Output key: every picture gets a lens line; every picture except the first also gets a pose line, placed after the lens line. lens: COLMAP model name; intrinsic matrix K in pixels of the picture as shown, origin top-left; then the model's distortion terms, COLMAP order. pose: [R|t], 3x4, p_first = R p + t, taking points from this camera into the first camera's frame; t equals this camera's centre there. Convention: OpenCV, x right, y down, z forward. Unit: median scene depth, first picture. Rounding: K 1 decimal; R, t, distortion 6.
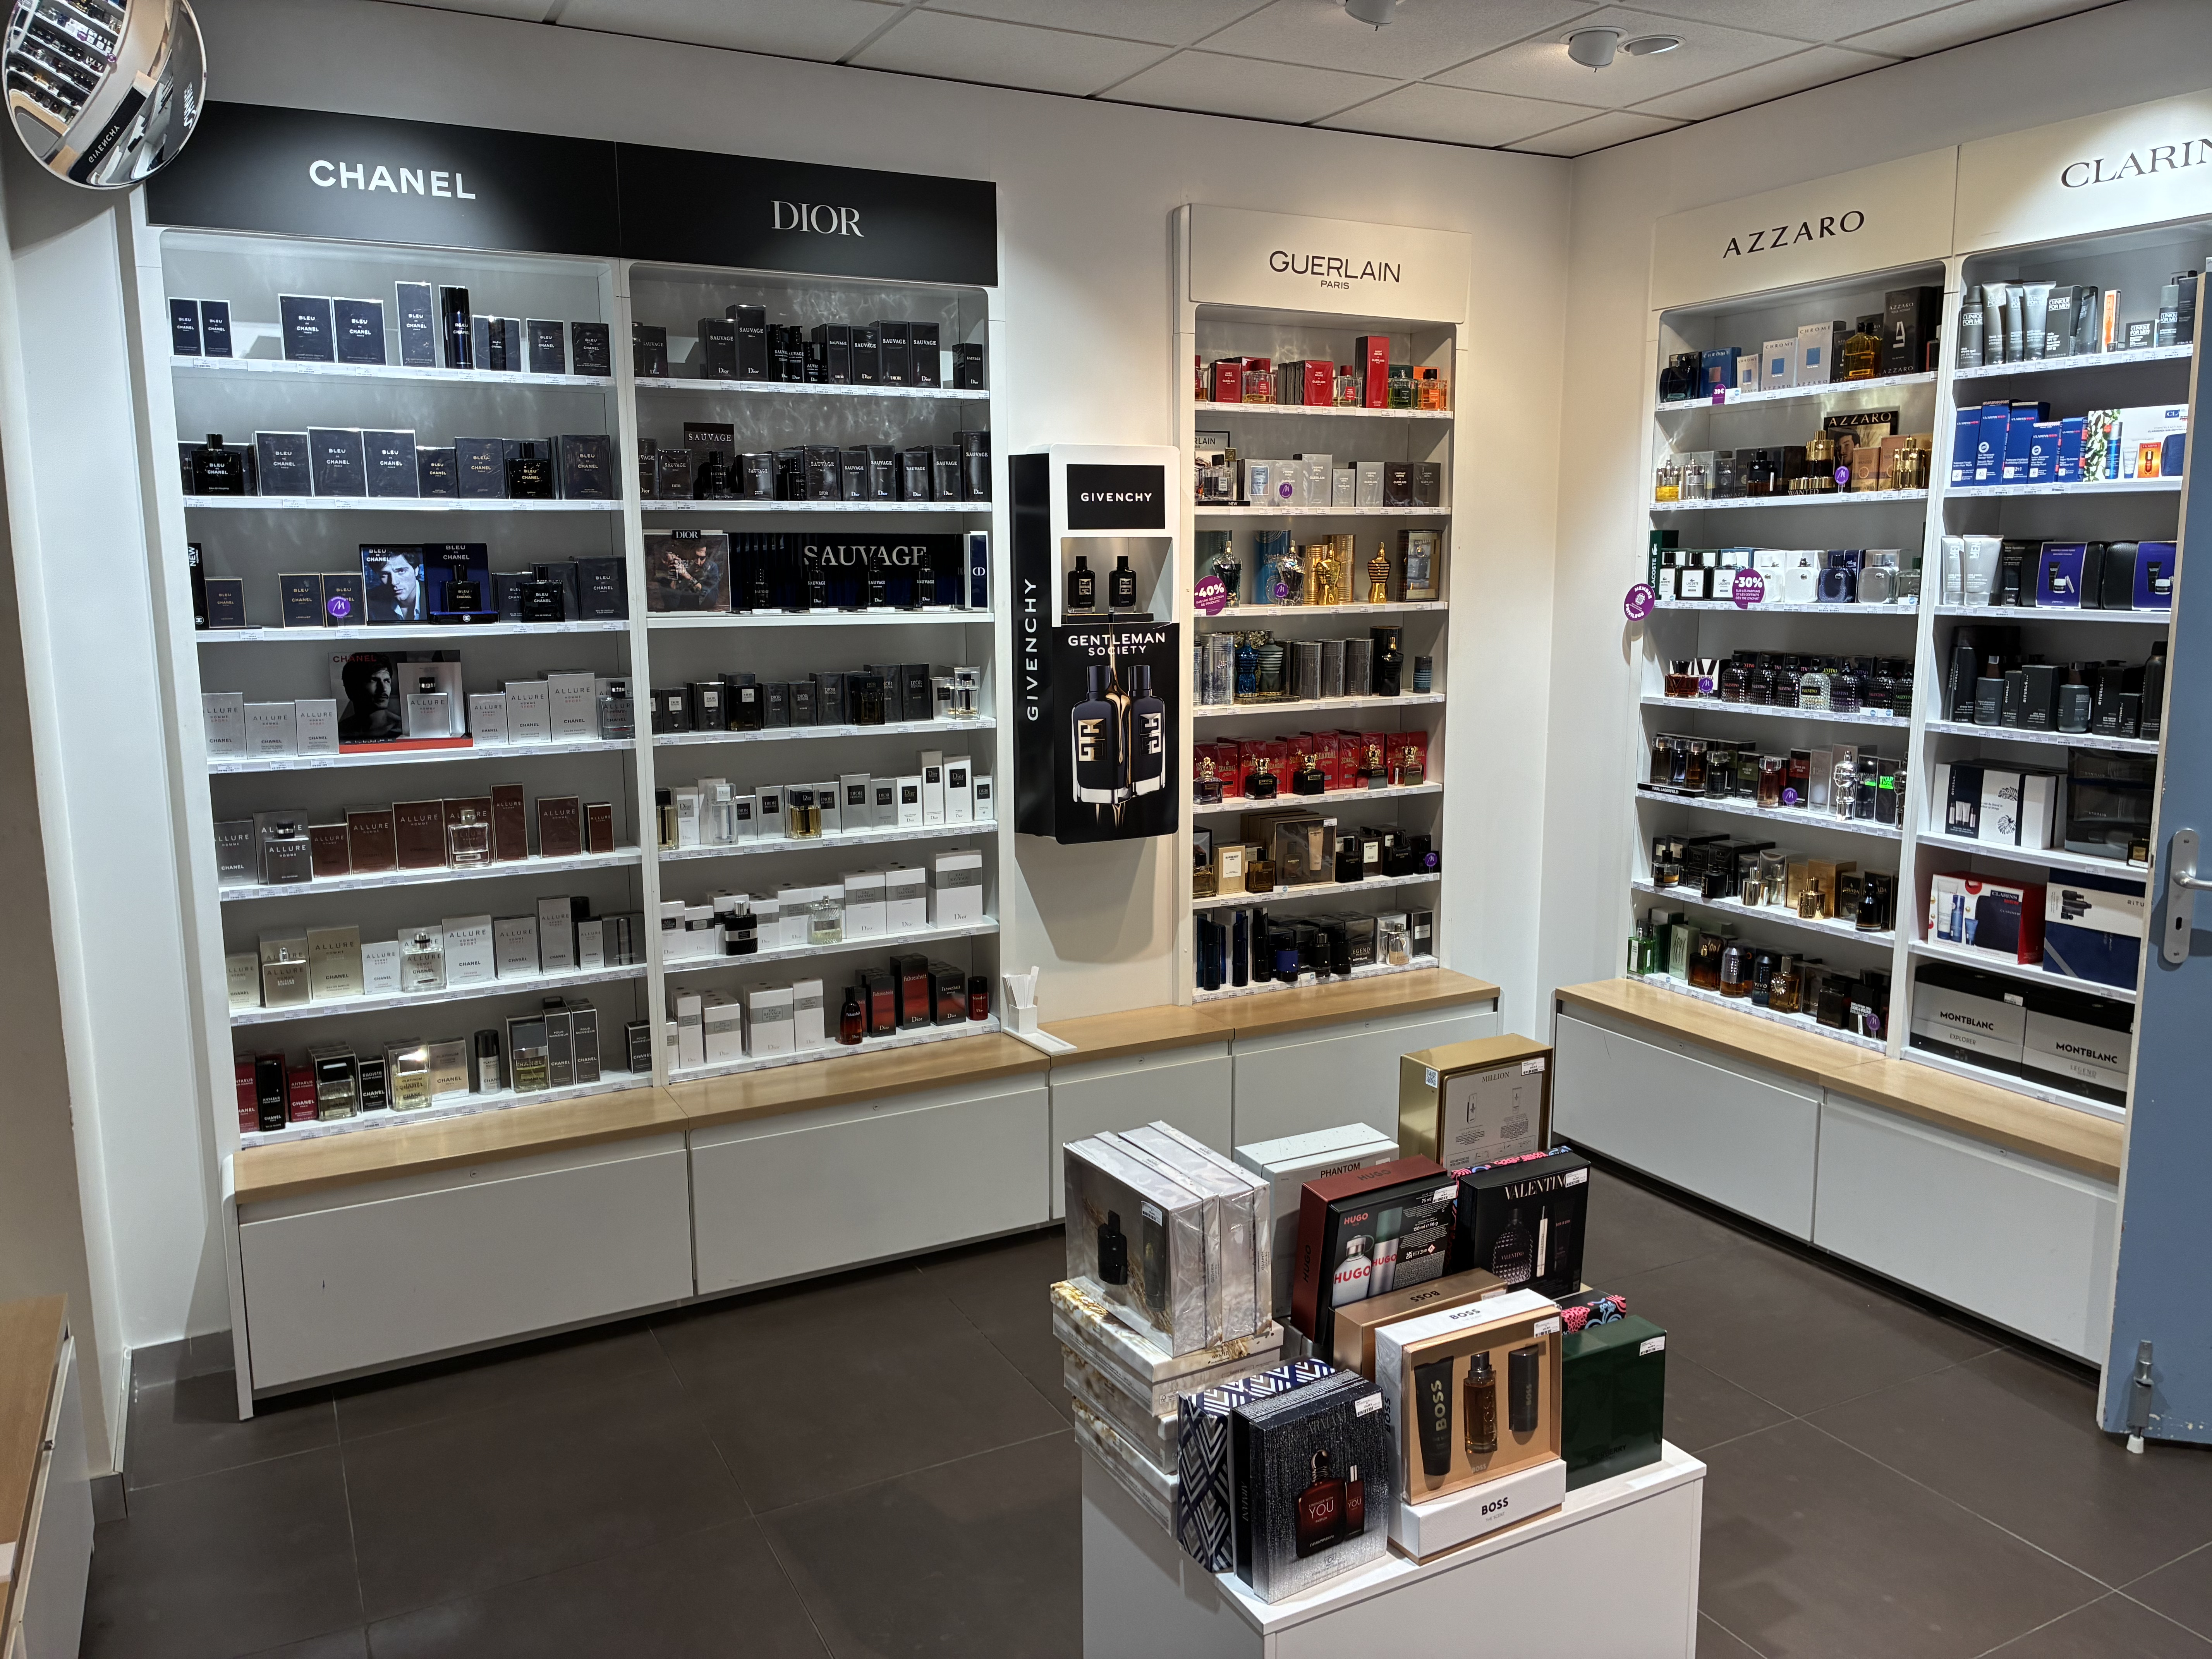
lens RADIAL K [[1666.2, 0, 1098.0], [0, 1666.2, 827.5], [0, 0, 1]] dist [-0.006818, -0.013318]
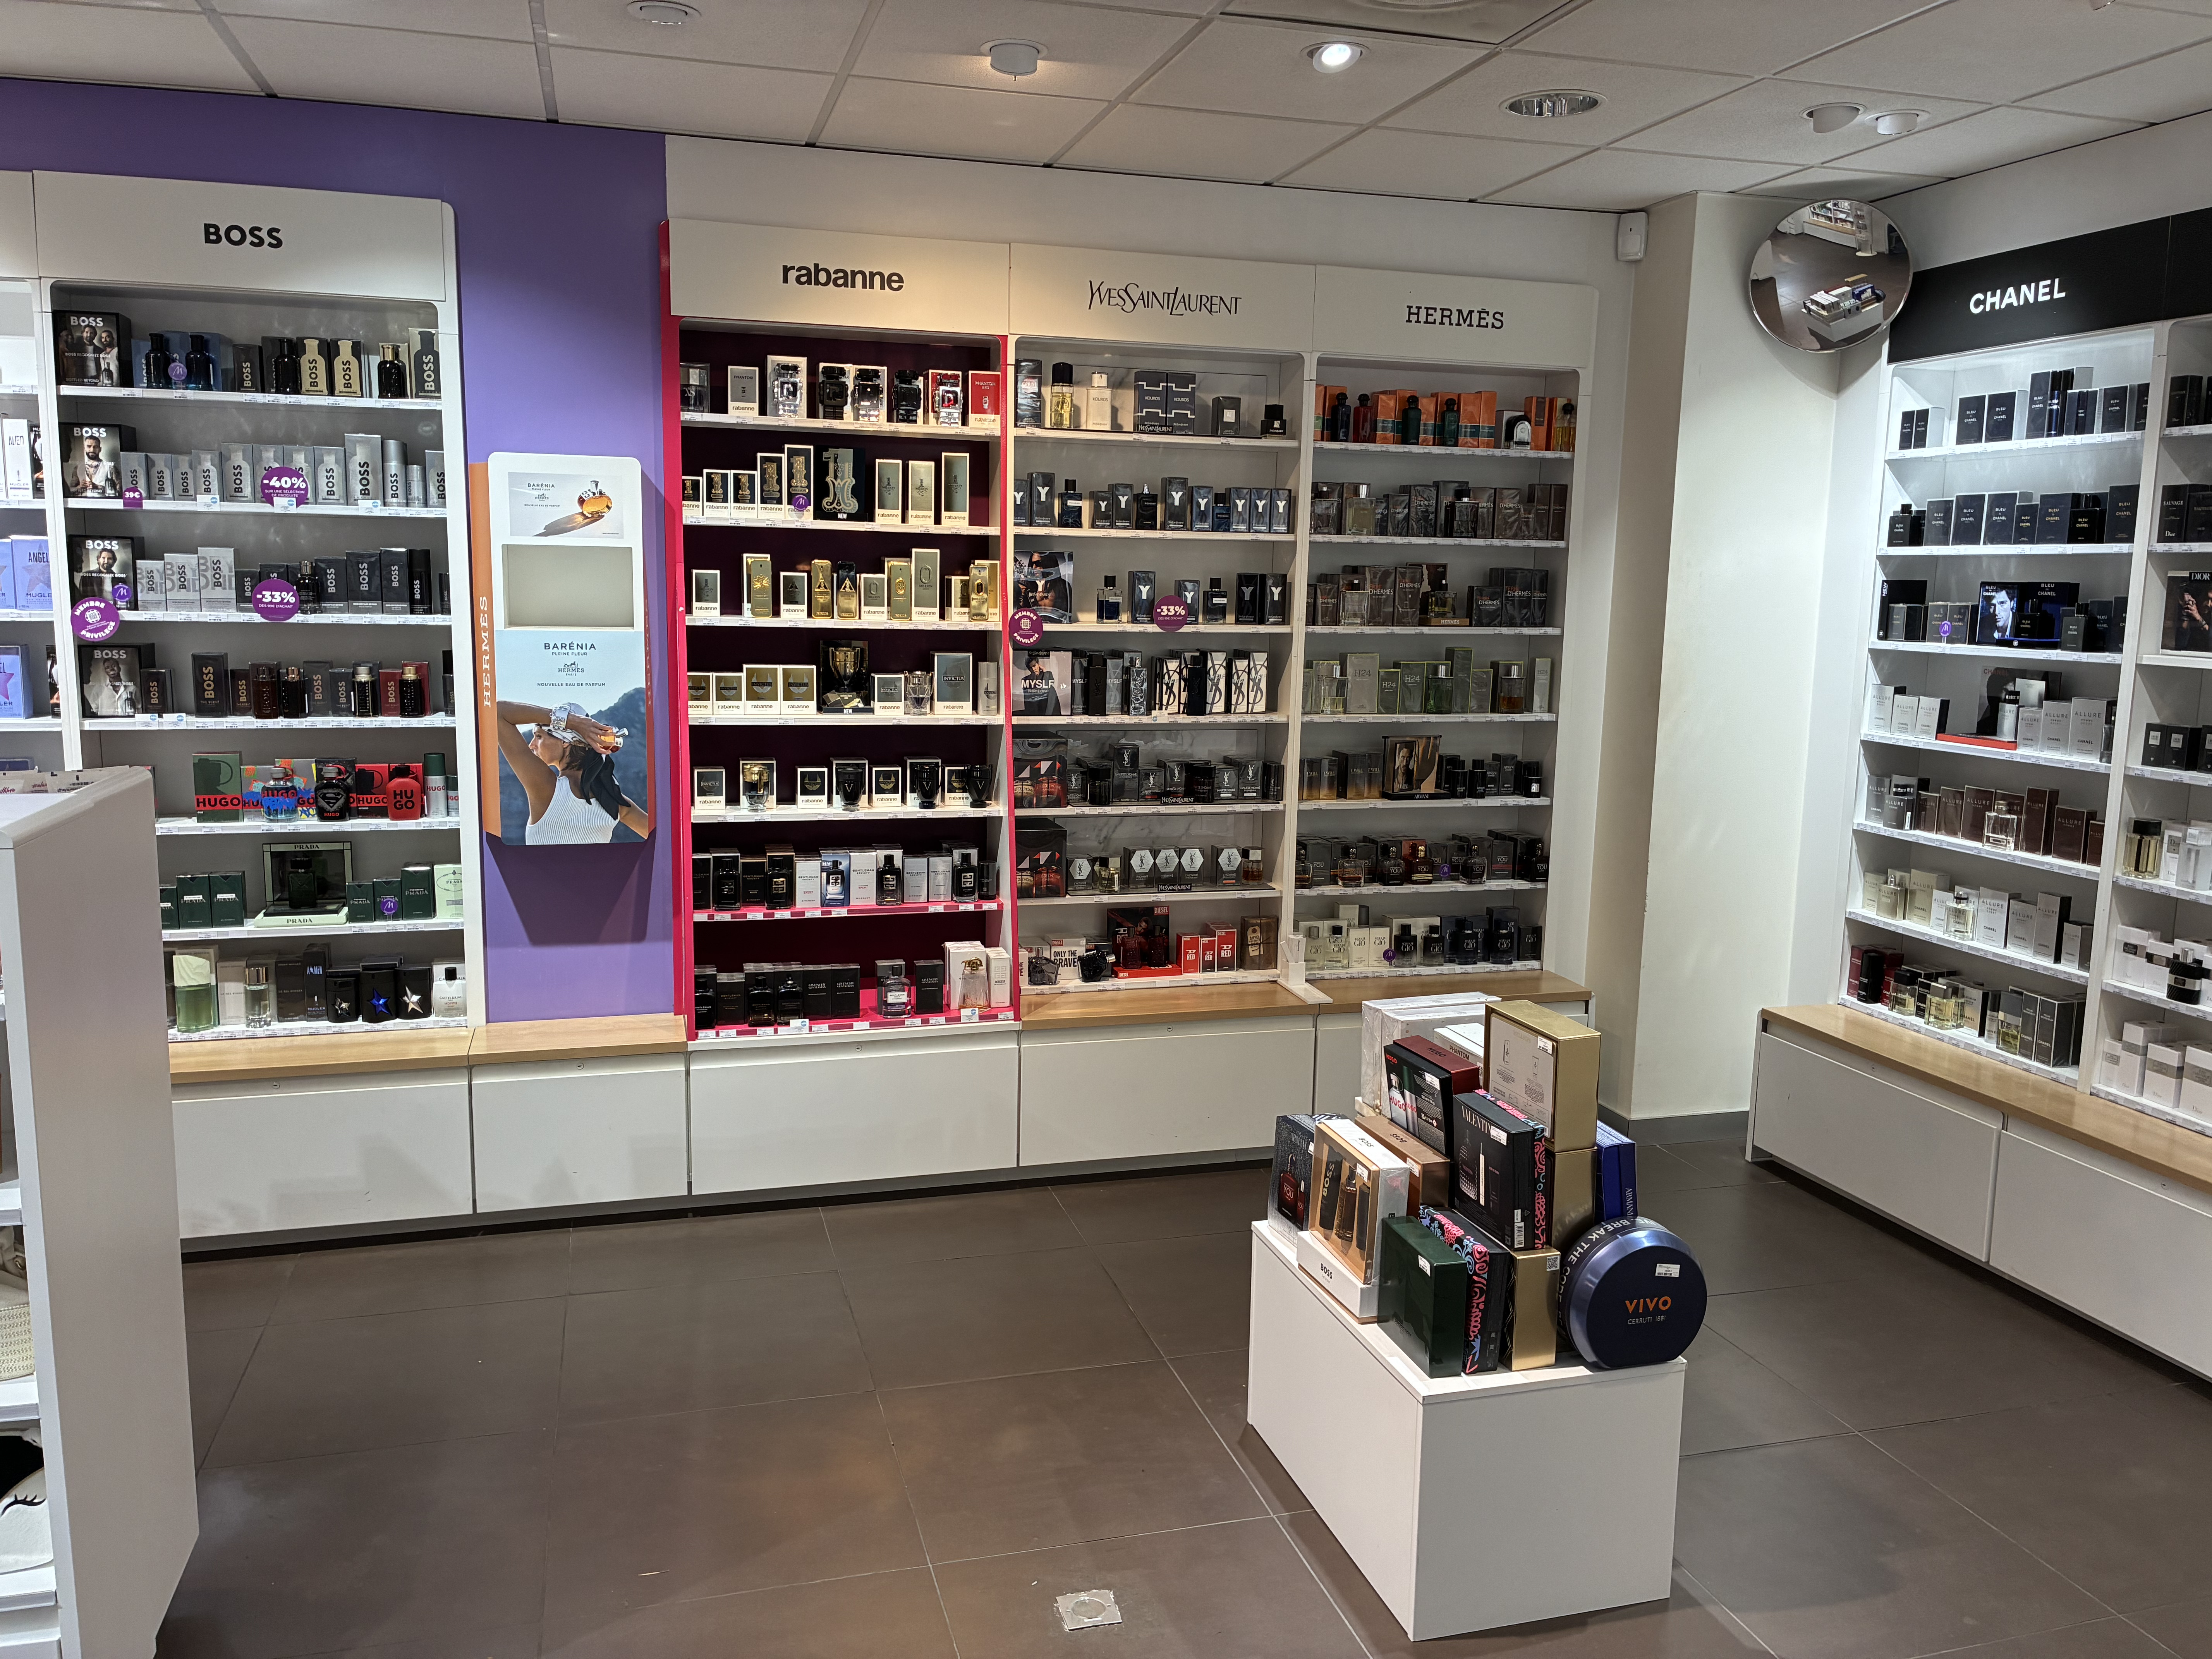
lens RADIAL K [[1666.2, 0, 1099.4], [0, 1666.2, 830.9], [0, 0, 1]] dist [-0.006818, -0.013318]
pose [[-0.225189, 0.148545, -0.962925, 0.973922], [-0.173422, 0.966417, 0.189641, -0.109245], [0.958757, 0.209697, -0.191866, 0.630889]]
